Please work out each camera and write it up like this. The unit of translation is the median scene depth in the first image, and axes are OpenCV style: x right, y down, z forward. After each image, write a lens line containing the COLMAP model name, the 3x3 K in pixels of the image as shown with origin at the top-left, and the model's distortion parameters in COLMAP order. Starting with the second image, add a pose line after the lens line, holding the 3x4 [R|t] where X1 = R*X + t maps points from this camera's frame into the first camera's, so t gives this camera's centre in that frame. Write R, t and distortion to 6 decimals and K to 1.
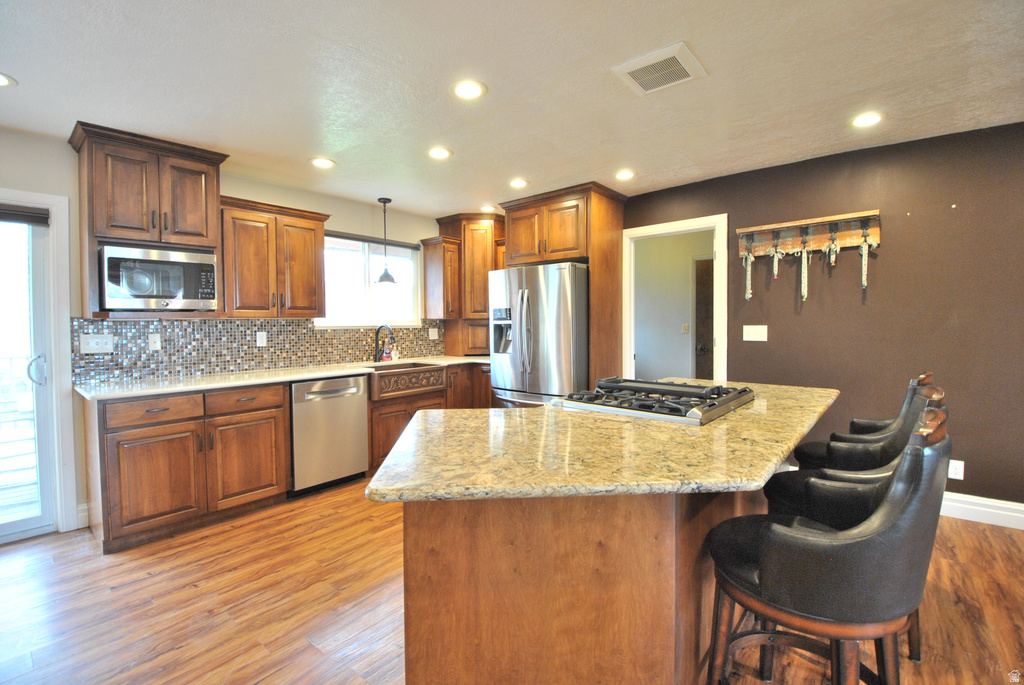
lens RADIAL K [[458.2, 0, 519.0], [0, 458.2, 335.7], [0, 0, 1]] dist [-0.008803, -0.011698]
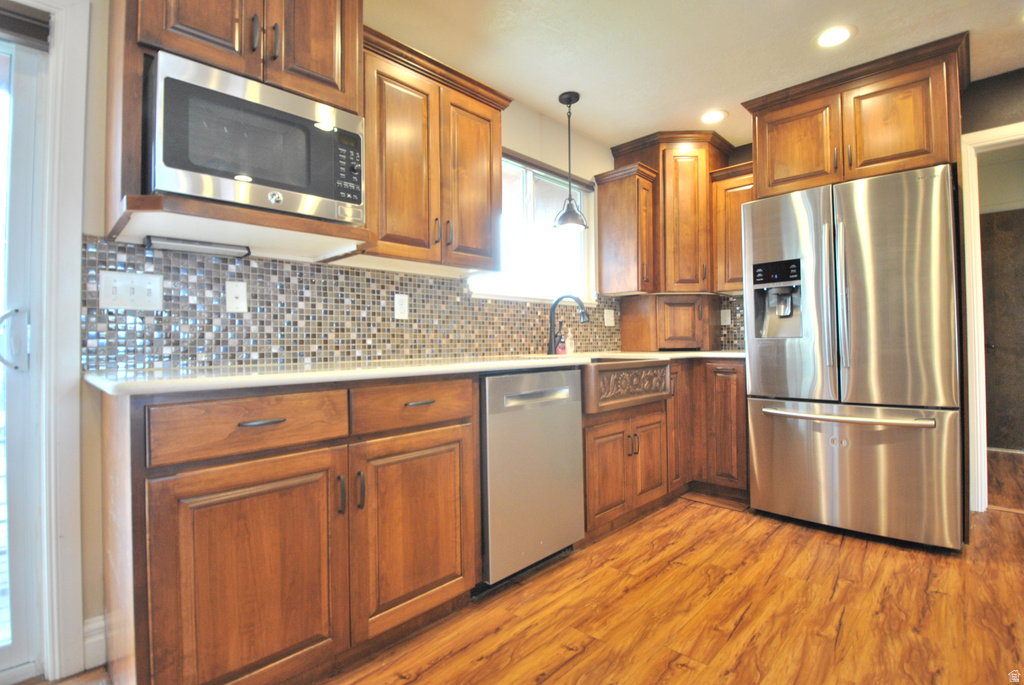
lens RADIAL K [[502.4, 0, 533.4], [0, 502.4, 333.8], [0, 0, 1]] dist [-0.006339, -0.011164]
pose [[0.997648, -0.006143, -0.068271, -0.435445], [0.003299, 0.999126, -0.041680, 0.086191], [0.068468, 0.041357, 0.996796, 0.460426]]
